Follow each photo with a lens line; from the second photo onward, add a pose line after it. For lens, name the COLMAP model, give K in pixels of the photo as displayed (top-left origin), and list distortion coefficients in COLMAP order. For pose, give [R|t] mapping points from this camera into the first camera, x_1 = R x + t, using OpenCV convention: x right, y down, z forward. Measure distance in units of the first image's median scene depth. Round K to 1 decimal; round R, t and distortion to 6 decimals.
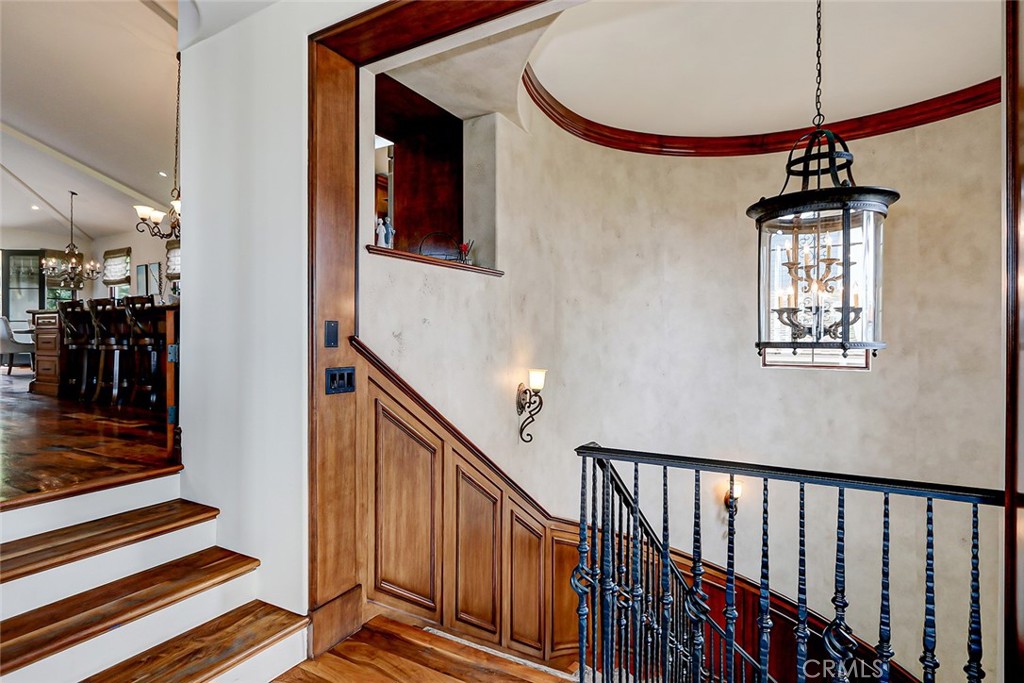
lens RADIAL K [[533.1, 0, 512.3], [0, 533.1, 339.2], [0, 0, 1]] dist [-0.006048, -0.000882]
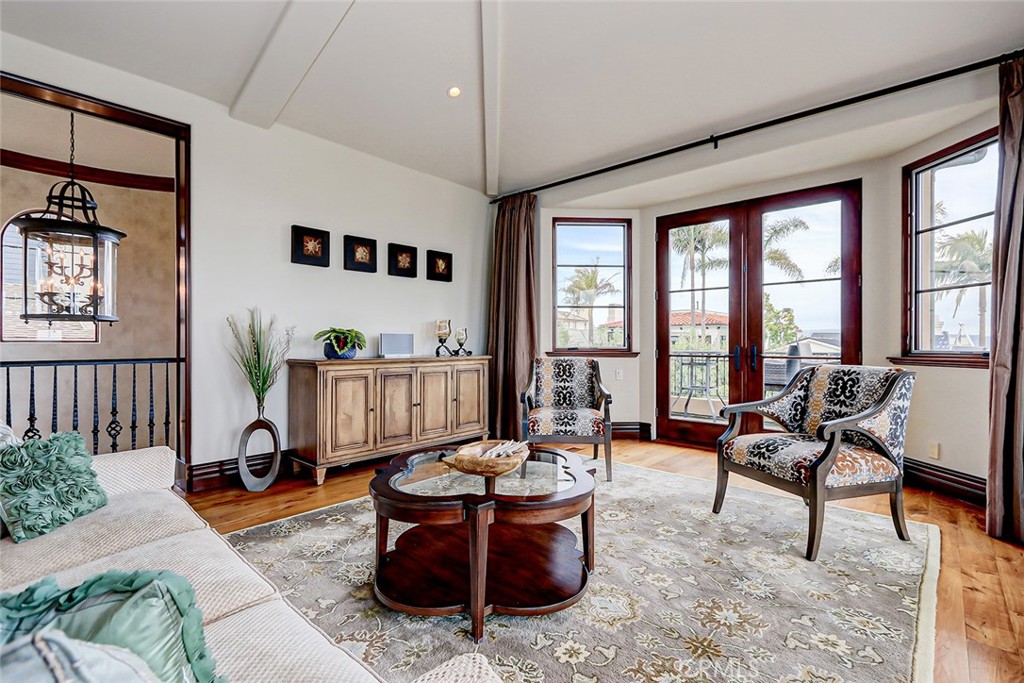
lens RADIAL K [[473.9, 0, 511.2], [0, 473.9, 342.0], [0, 0, 1]] dist [0.006140, -0.000977]
pose [[0.223702, -0.001023, 0.974657, -0.490798], [0.001993, 0.999998, 0.000592, 0.080564], [-0.974655, 0.001810, 0.223704, -0.560700]]
